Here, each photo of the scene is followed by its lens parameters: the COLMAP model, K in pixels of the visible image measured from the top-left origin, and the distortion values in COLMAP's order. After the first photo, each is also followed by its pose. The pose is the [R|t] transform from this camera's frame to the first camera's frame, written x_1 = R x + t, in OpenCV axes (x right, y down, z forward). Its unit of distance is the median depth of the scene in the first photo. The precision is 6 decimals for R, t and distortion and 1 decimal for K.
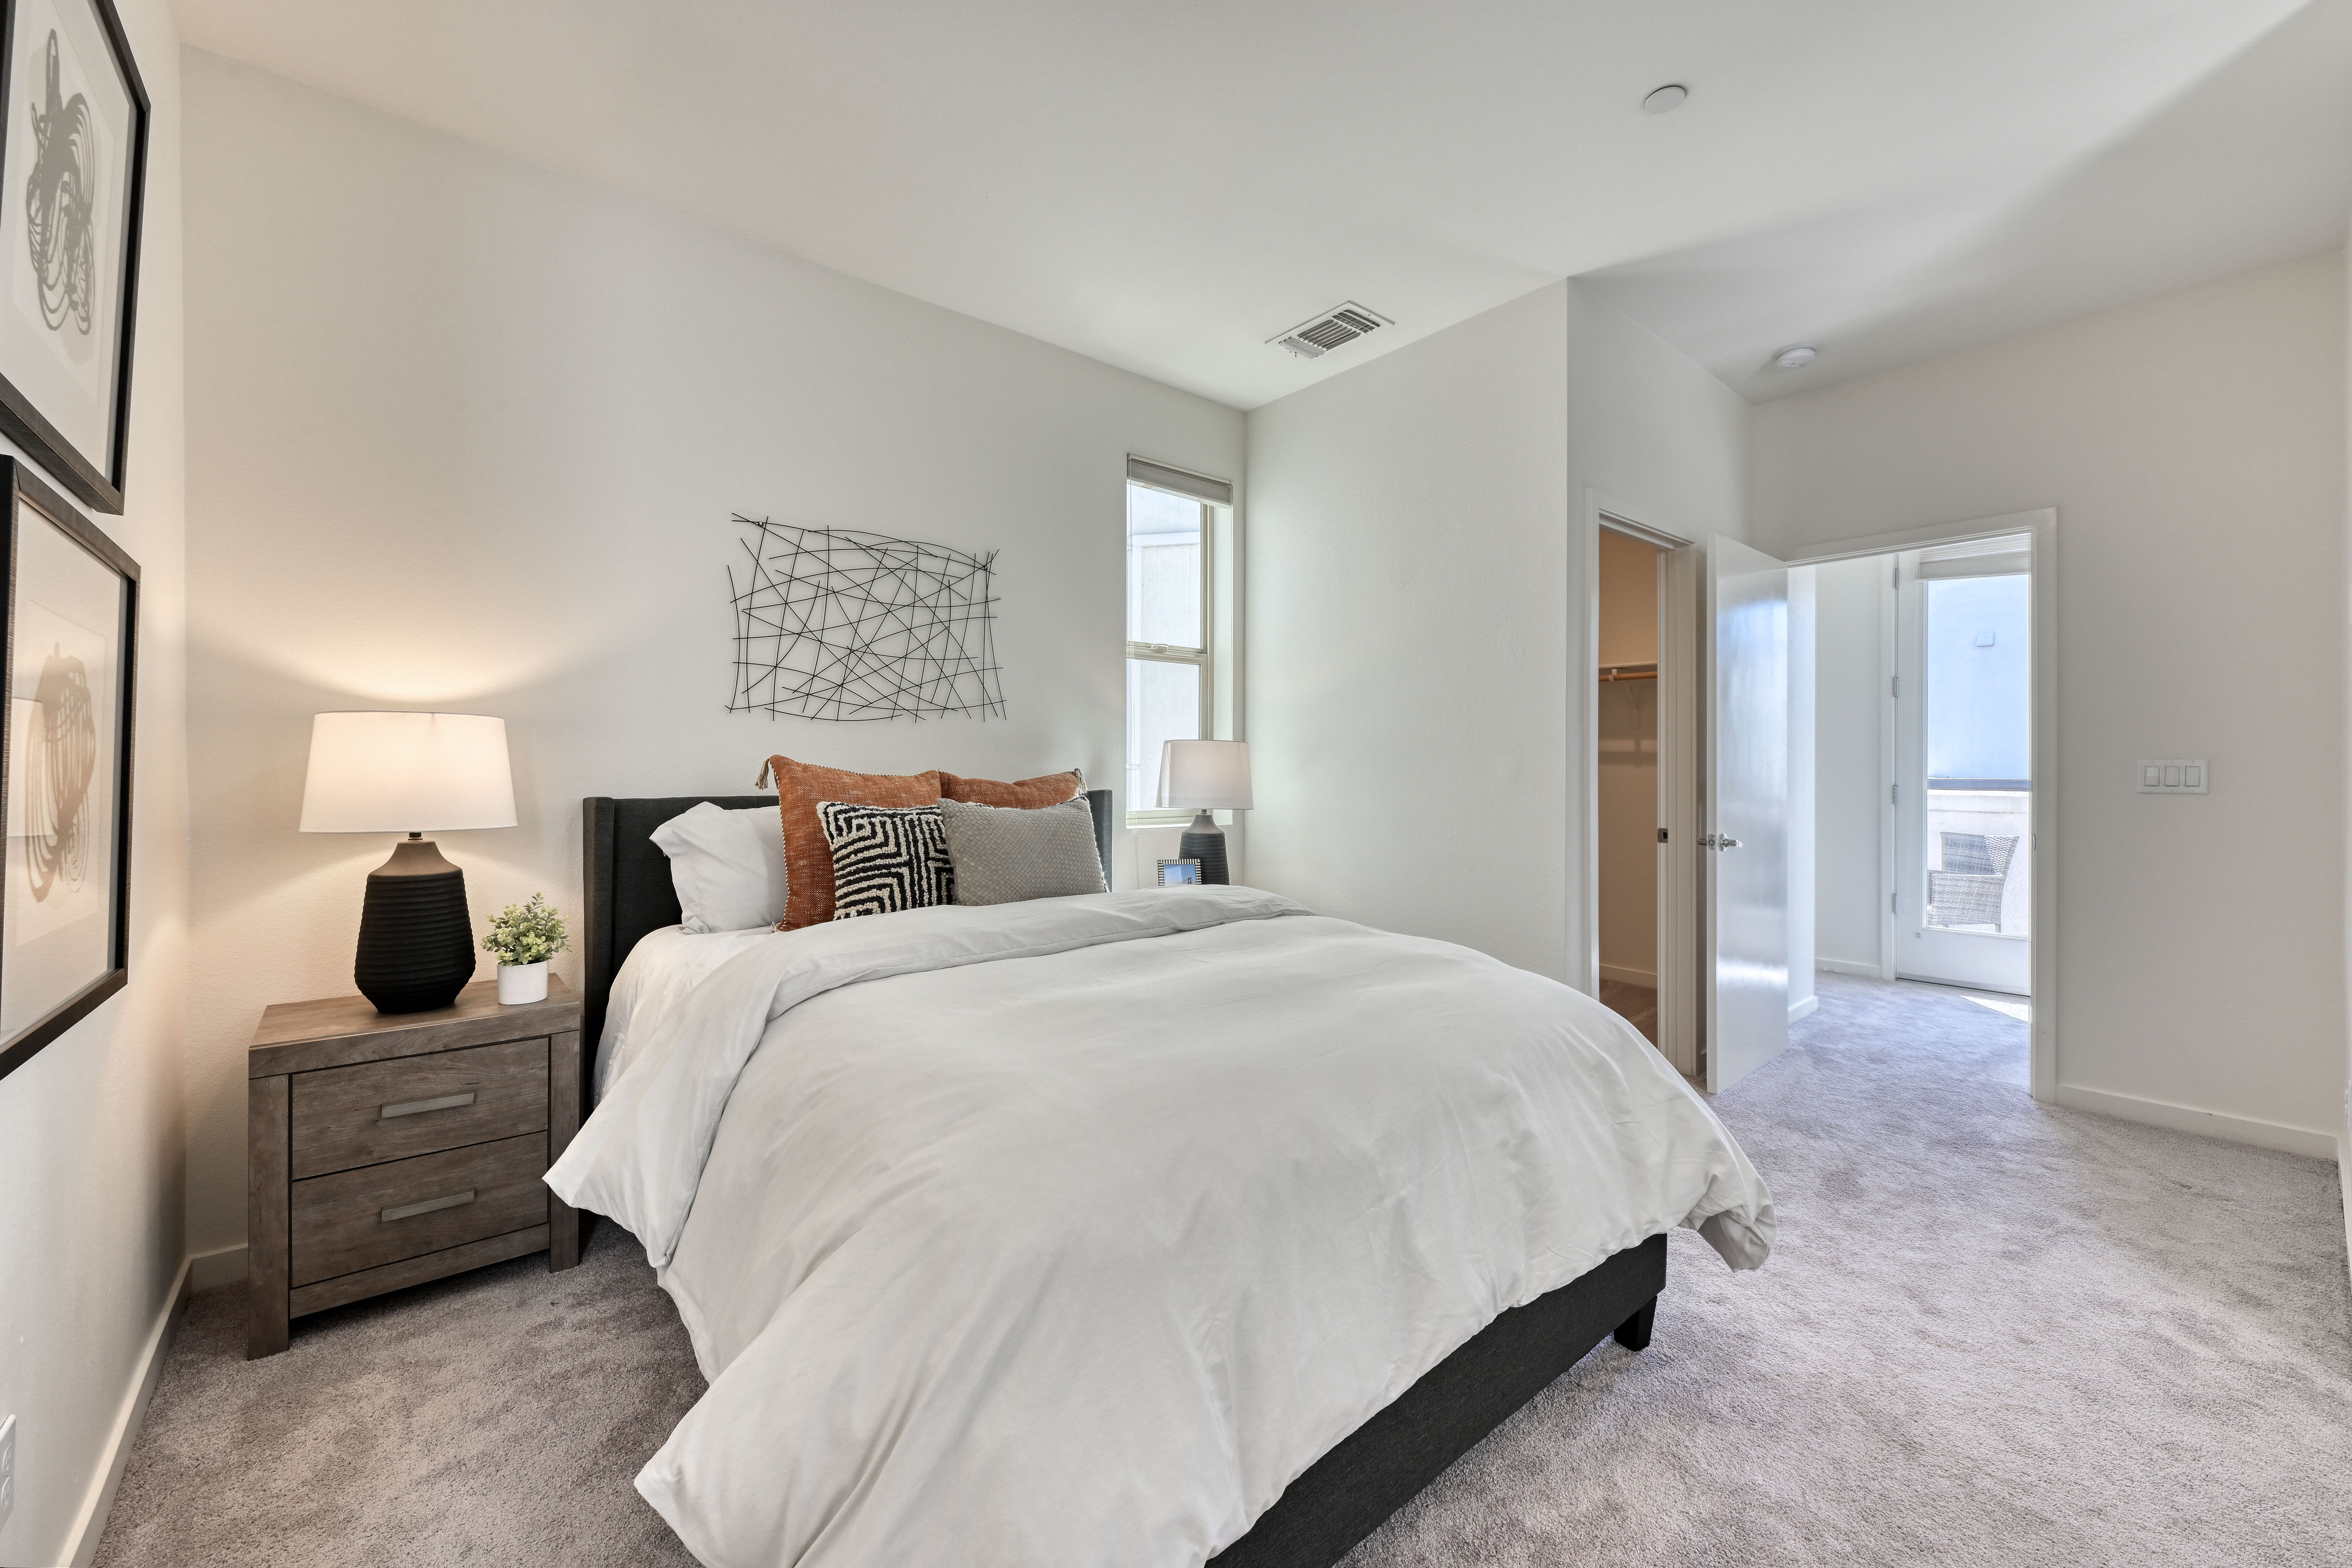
lens RADIAL K [[929.2, 0, 1182.8], [0, 929.2, 777.1], [0, 0, 1]] dist [-0.000850, -0.000118]
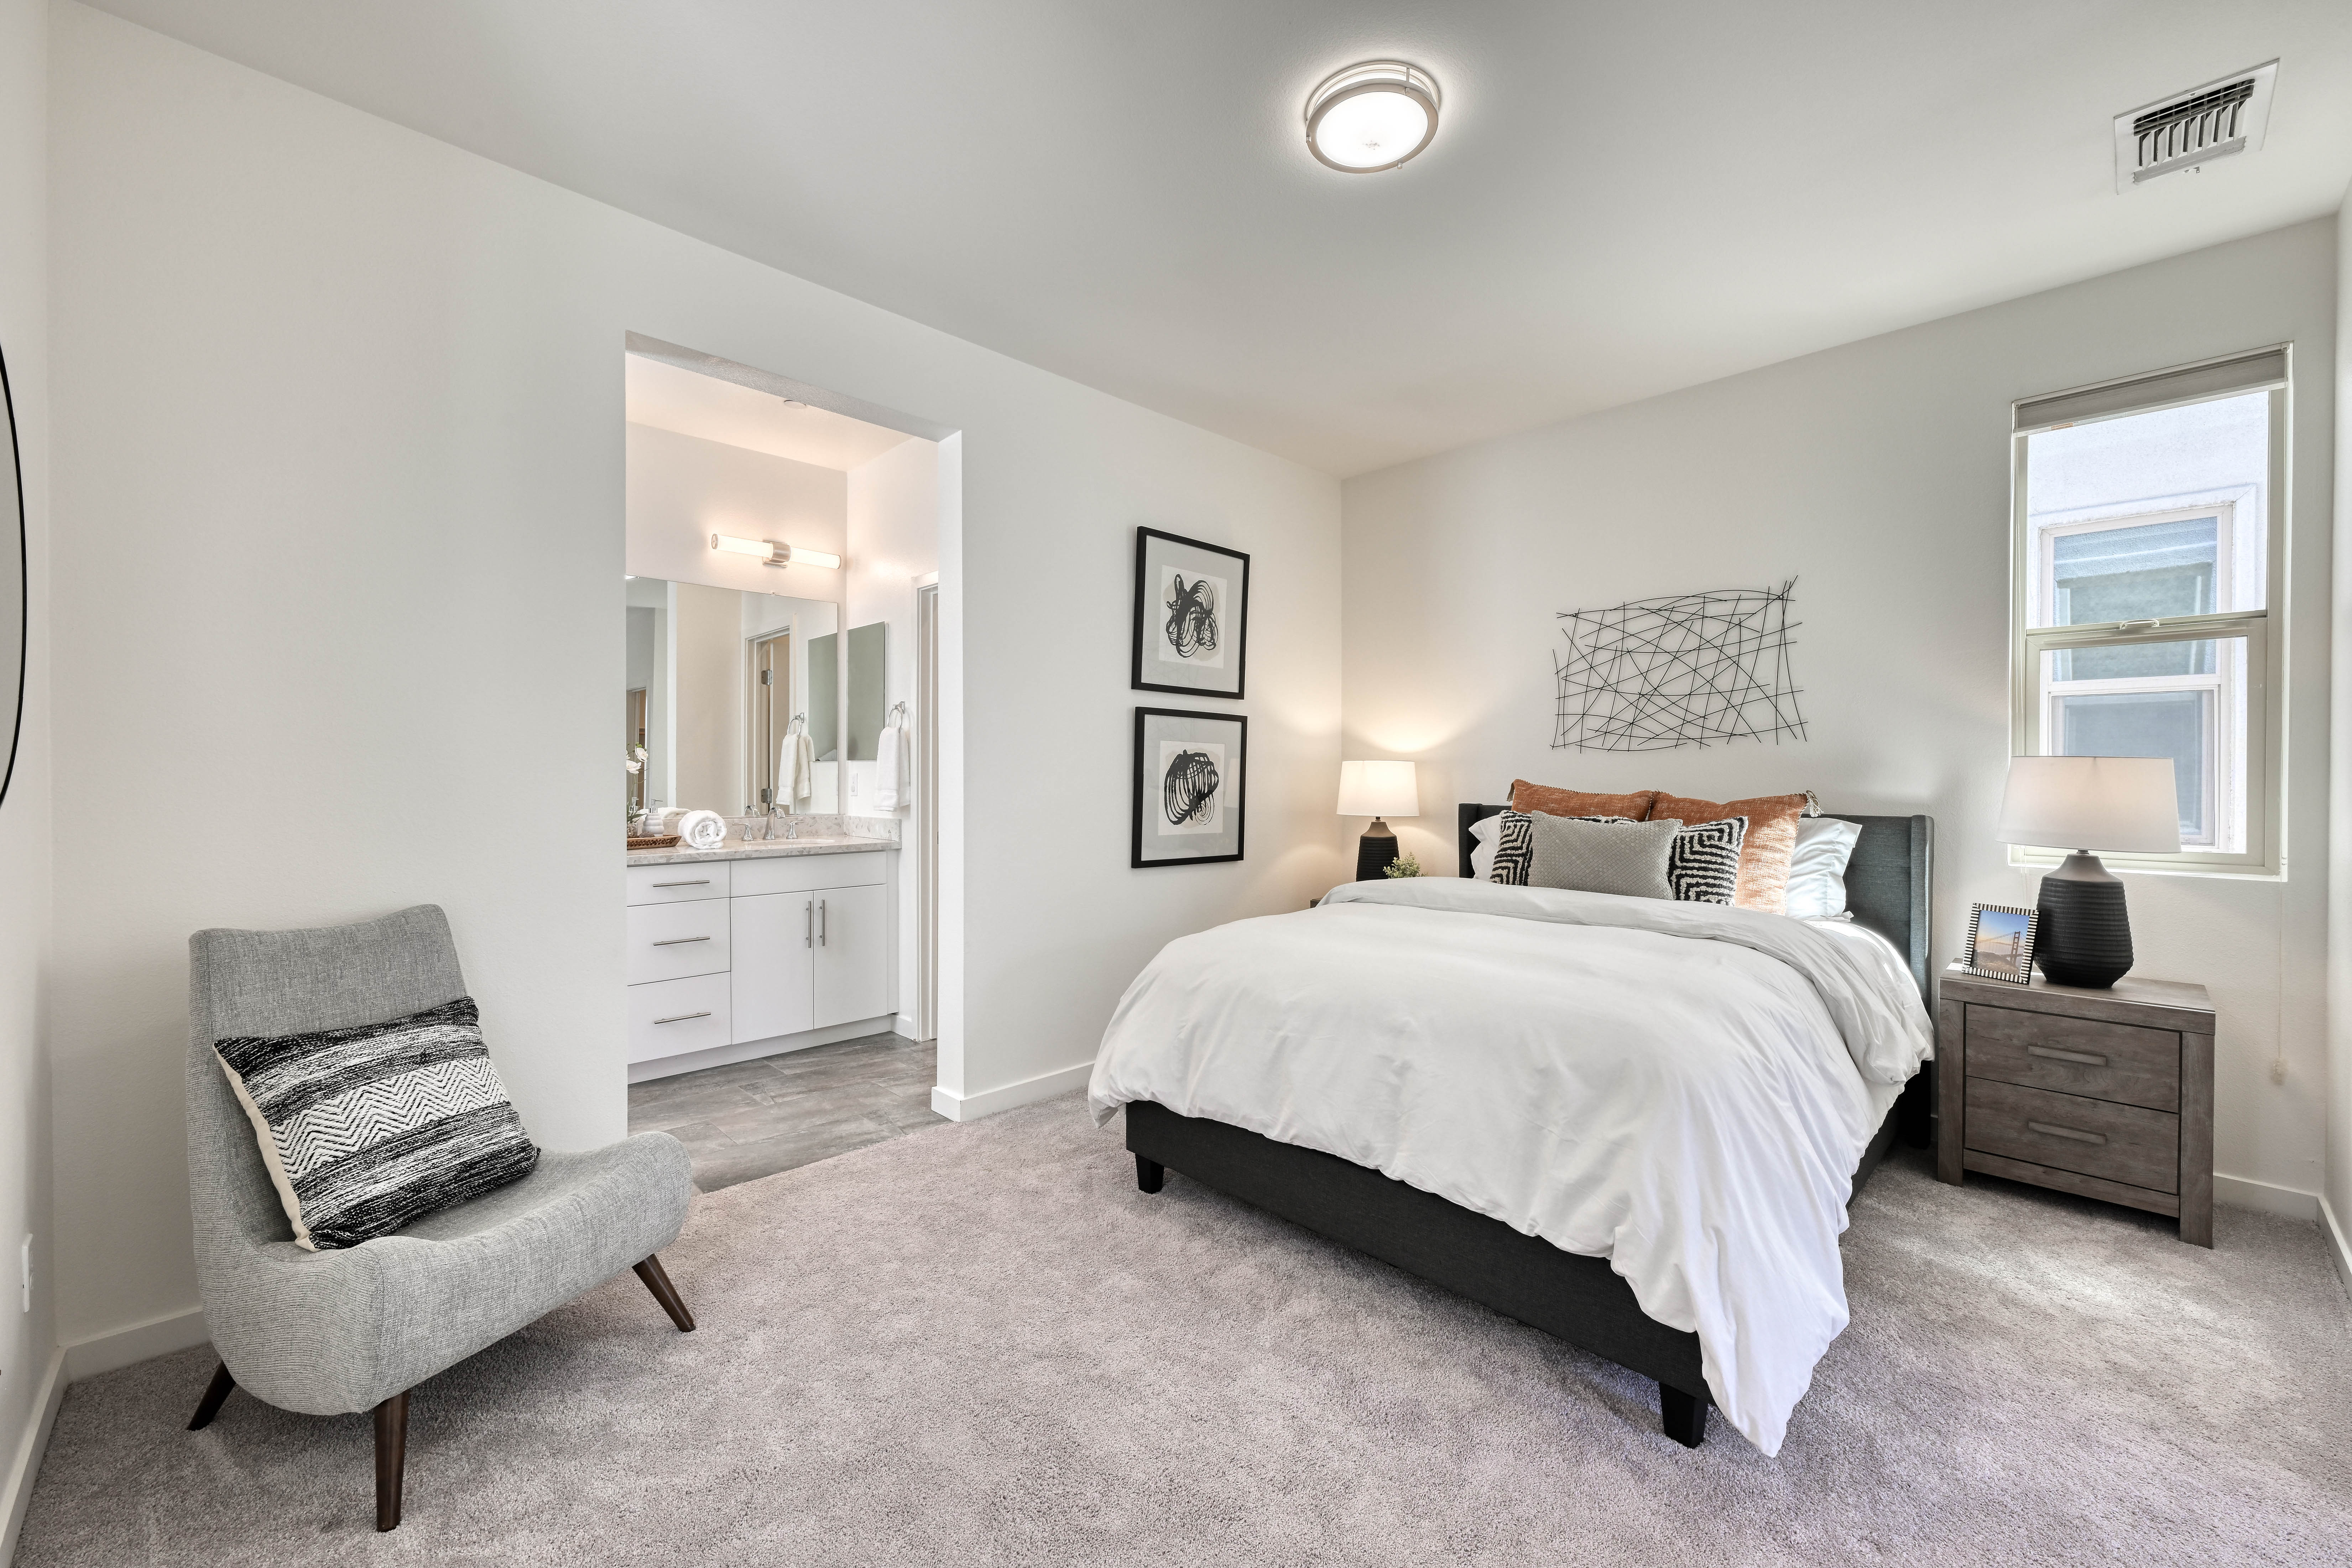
lens RADIAL K [[929.2, 0, 1185.1], [0, 929.2, 787.2], [0, 0, 1]] dist [-0.000850, -0.000118]
pose [[0.089722, 0.010868, -0.995908, 0.833342], [-0.010429, 0.999896, 0.009972, -0.016114], [0.995912, 0.009492, 0.089826, 0.260894]]
